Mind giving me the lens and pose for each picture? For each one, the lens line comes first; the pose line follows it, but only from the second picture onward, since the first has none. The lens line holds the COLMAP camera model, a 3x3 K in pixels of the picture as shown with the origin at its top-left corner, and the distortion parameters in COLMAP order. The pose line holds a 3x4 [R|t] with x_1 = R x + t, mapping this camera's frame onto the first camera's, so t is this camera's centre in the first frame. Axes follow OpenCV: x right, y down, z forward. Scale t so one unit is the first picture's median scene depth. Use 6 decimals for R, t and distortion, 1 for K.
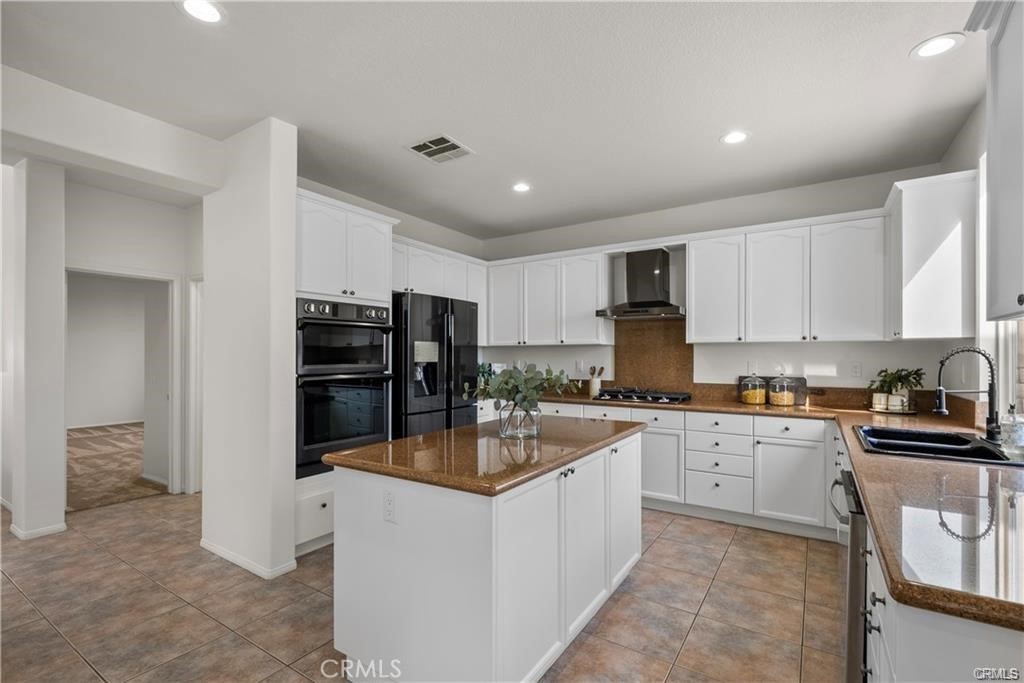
lens RADIAL K [[466.3, 0, 514.3], [0, 466.3, 356.6], [0, 0, 1]] dist [-0.000970, -0.000106]
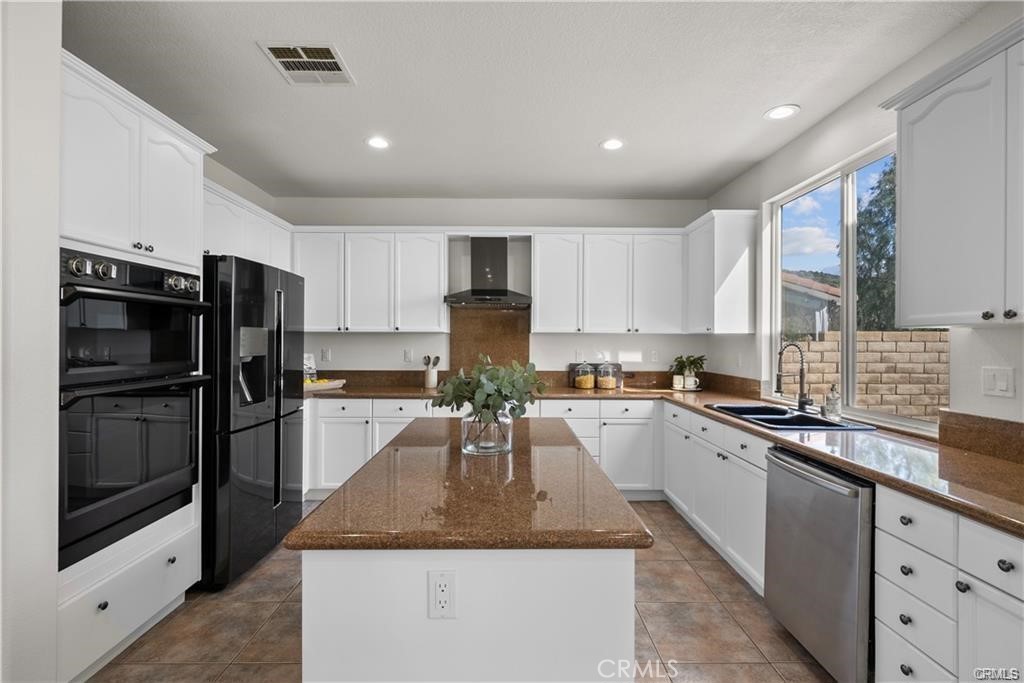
lens RADIAL K [[460.2, 0, 512.0], [0, 460.2, 341.5], [0, 0, 1]] dist [0.000036, -0.000206]
pose [[0.833073, 0.000523, 0.553163, -0.241689], [-0.003092, 0.999988, 0.003712, -0.014090], [-0.553154, -0.004803, 0.833065, 0.188627]]
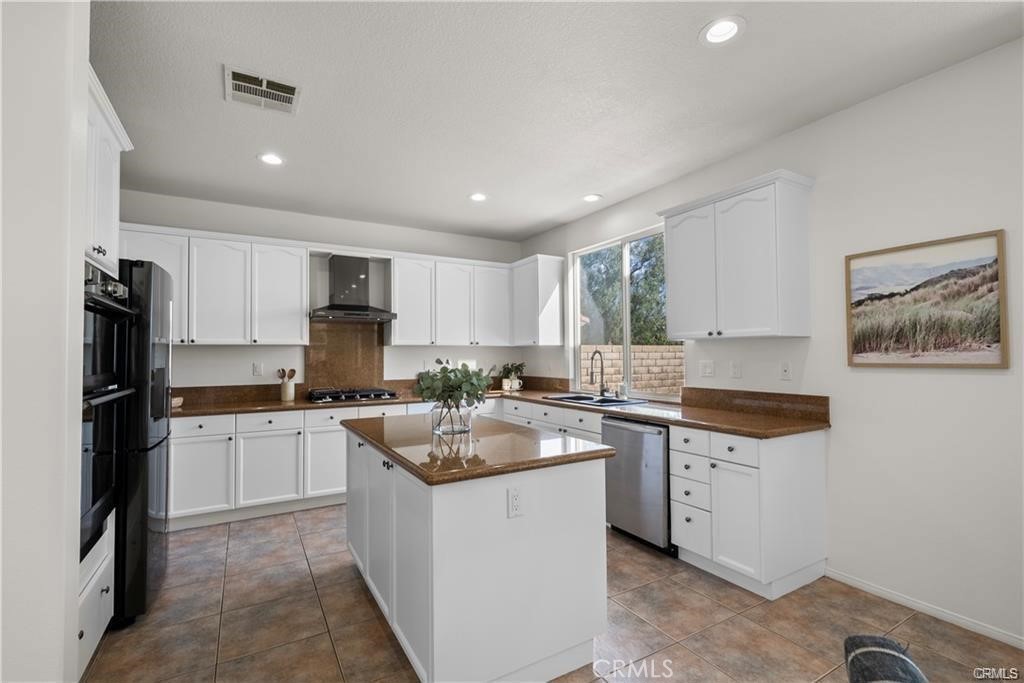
lens RADIAL K [[457.7, 0, 511.3], [0, 457.7, 346.1], [0, 0, 1]] dist [-0.001254, -0.000037]
pose [[0.450455, 0.013044, 0.892704, -0.533072], [0.008898, 0.999778, -0.019098, -0.003165], [-0.892755, 0.016546, 0.450239, 0.244184]]
